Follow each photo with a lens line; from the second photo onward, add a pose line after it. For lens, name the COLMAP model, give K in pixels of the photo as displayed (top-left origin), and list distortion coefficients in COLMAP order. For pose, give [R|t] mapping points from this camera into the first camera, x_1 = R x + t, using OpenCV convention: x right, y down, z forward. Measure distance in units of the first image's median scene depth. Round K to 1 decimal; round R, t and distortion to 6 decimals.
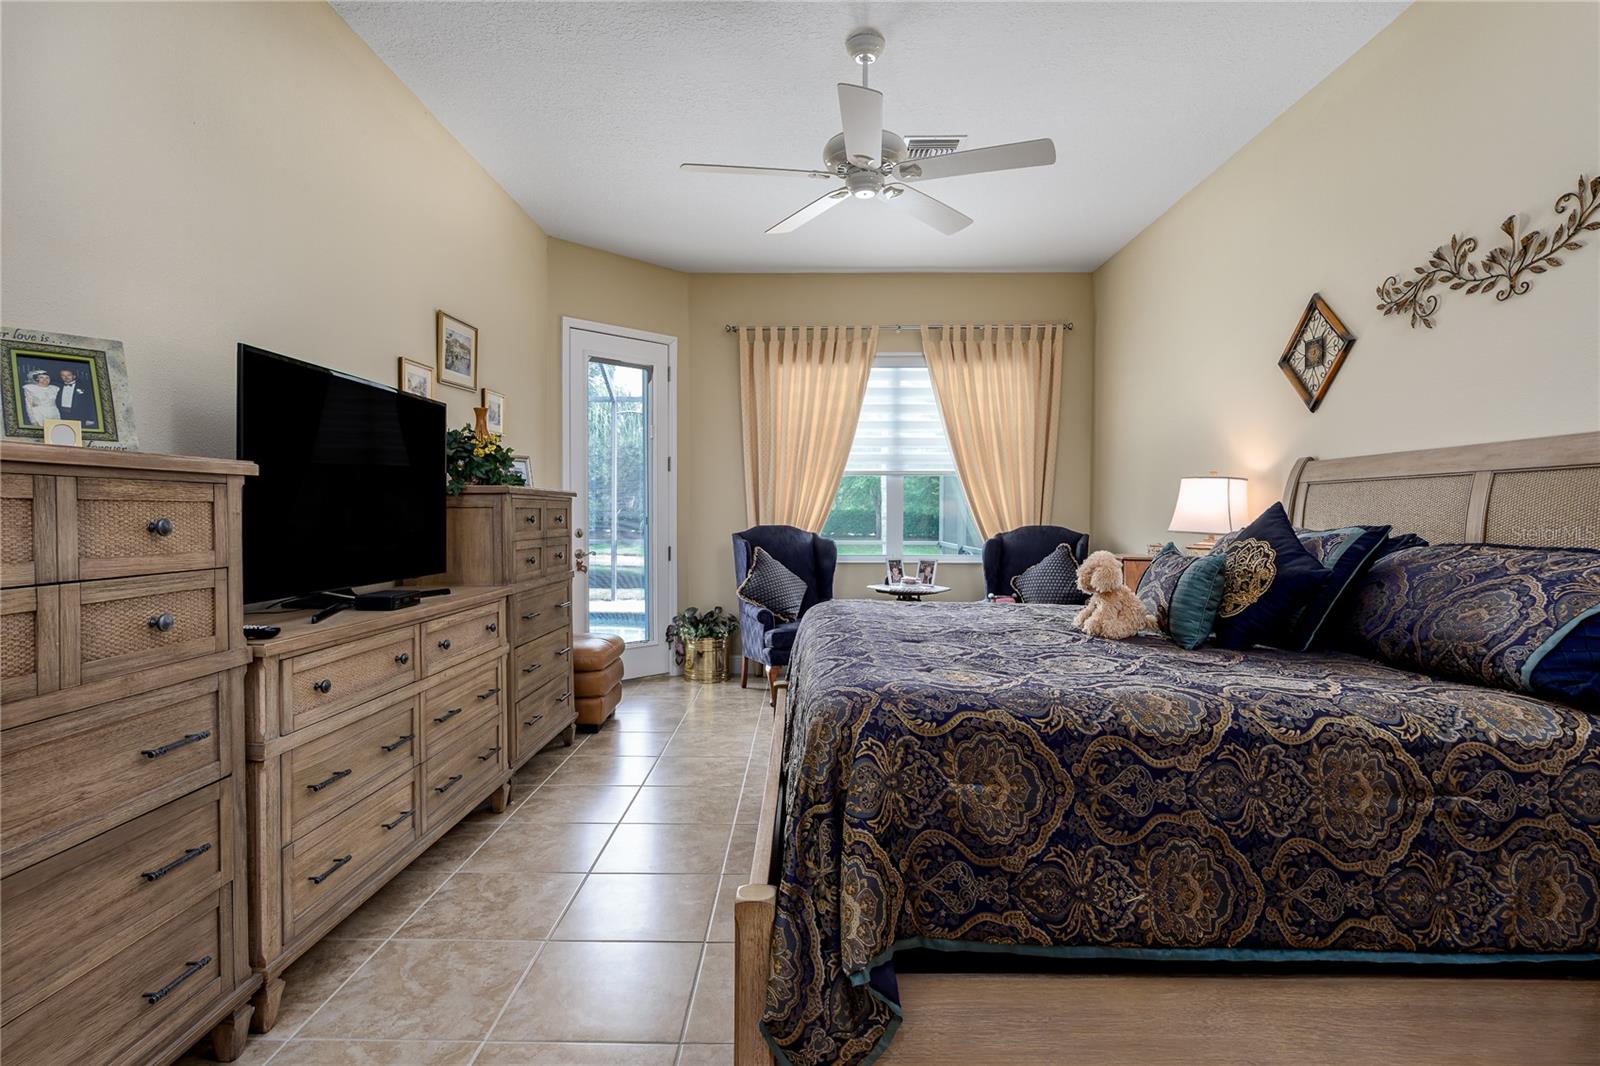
lens RADIAL K [[828.3, 0, 793.4], [0, 828.3, 519.7], [0, 0, 1]] dist [-0.004728, 0.000044]
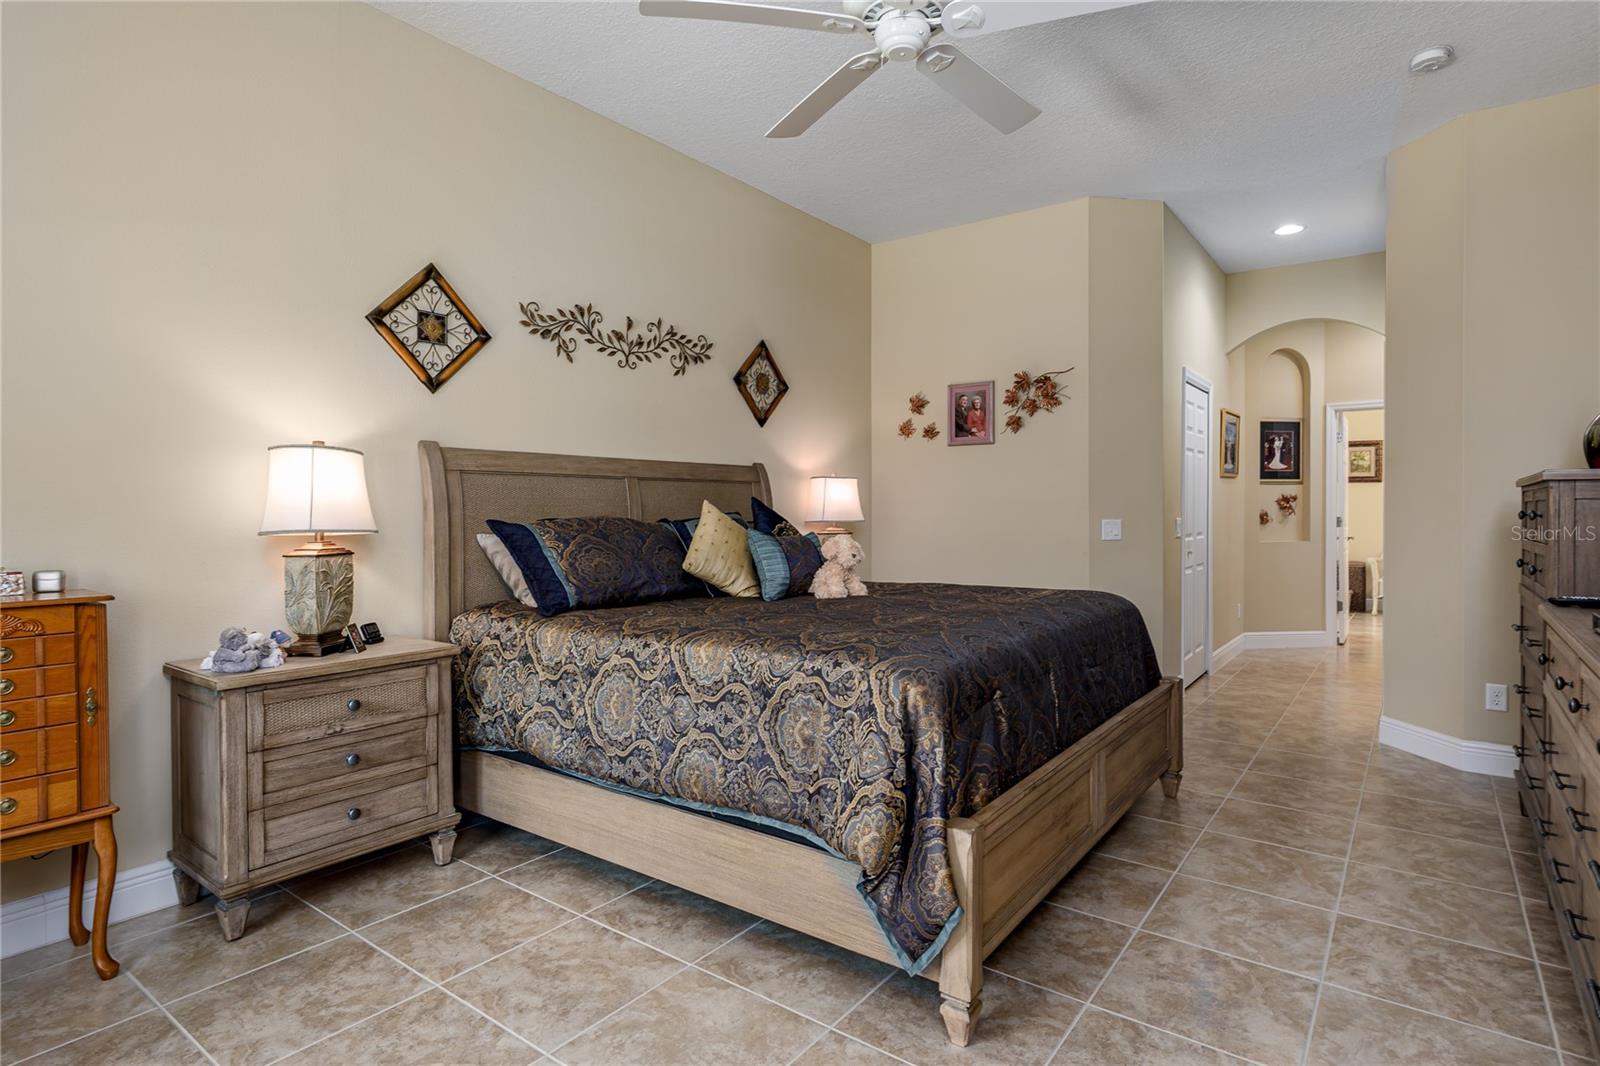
lens RADIAL K [[828.3, 0, 793.4], [0, 828.3, 519.7], [0, 0, 1]] dist [-0.004728, 0.000044]
pose [[-0.805361, -0.000344, 0.592784, -0.269978], [0.009543, 0.999863, 0.013545, -0.000779], [-0.592707, 0.016566, -0.805248, 1.807191]]
